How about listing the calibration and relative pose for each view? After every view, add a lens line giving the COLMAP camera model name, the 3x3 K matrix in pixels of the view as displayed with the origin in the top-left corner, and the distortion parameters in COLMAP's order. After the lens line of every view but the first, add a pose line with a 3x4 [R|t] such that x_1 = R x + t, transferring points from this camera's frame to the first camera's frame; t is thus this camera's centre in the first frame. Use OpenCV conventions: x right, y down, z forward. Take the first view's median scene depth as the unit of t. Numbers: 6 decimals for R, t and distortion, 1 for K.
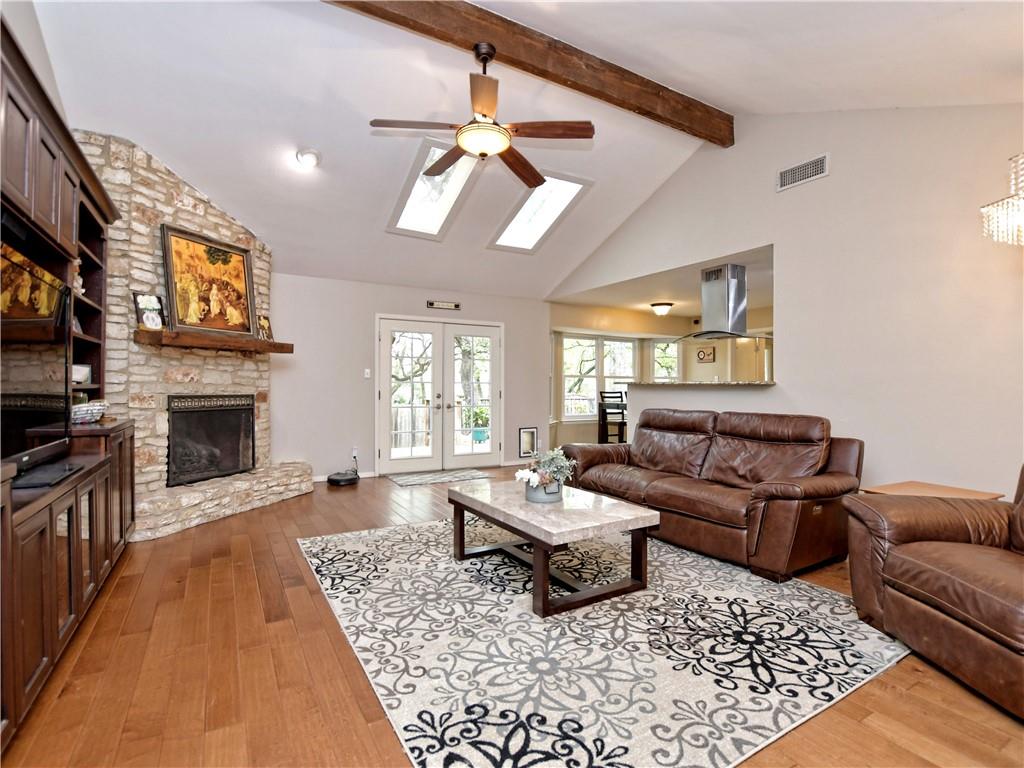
lens RADIAL K [[505.6, 0, 508.1], [0, 505.6, 387.7], [0, 0, 1]] dist [-0.032142, 0.003567]
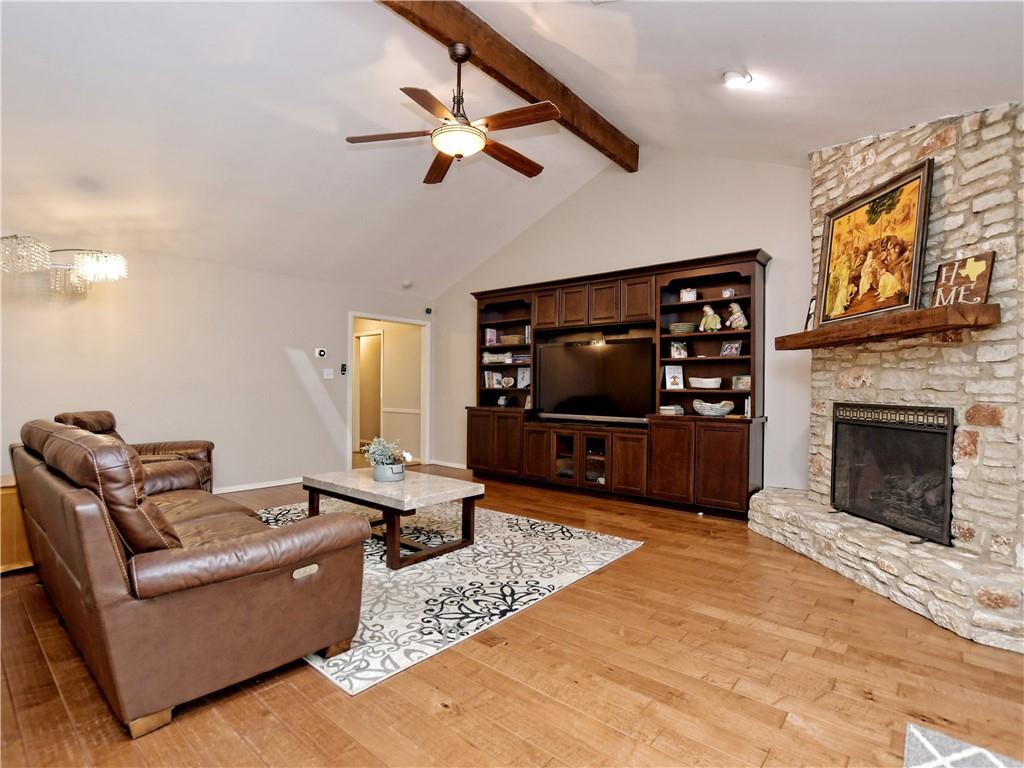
lens RADIAL K [[505.6, 0, 509.3], [0, 505.6, 390.5], [0, 0, 1]] dist [-0.032142, 0.003567]
pose [[-0.940237, -0.011380, -0.340331, 0.152983], [-0.013275, 0.999907, 0.003240, -0.001502], [0.340263, 0.007565, -0.940300, 1.596228]]
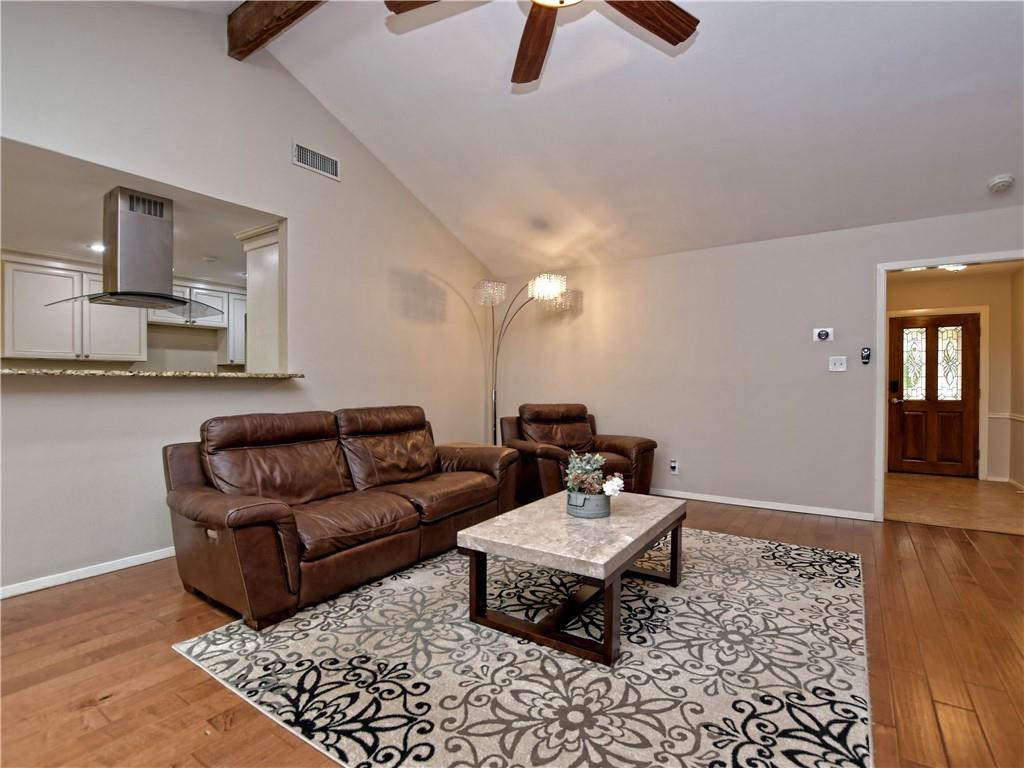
lens RADIAL K [[505.6, 0, 511.7], [0, 505.6, 389.9], [0, 0, 1]] dist [-0.032142, 0.003567]
pose [[-0.438792, -0.017929, 0.898410, -0.453930], [-0.002298, 0.999820, 0.018831, -0.003421], [-0.898586, 0.006198, -0.438754, 1.062401]]
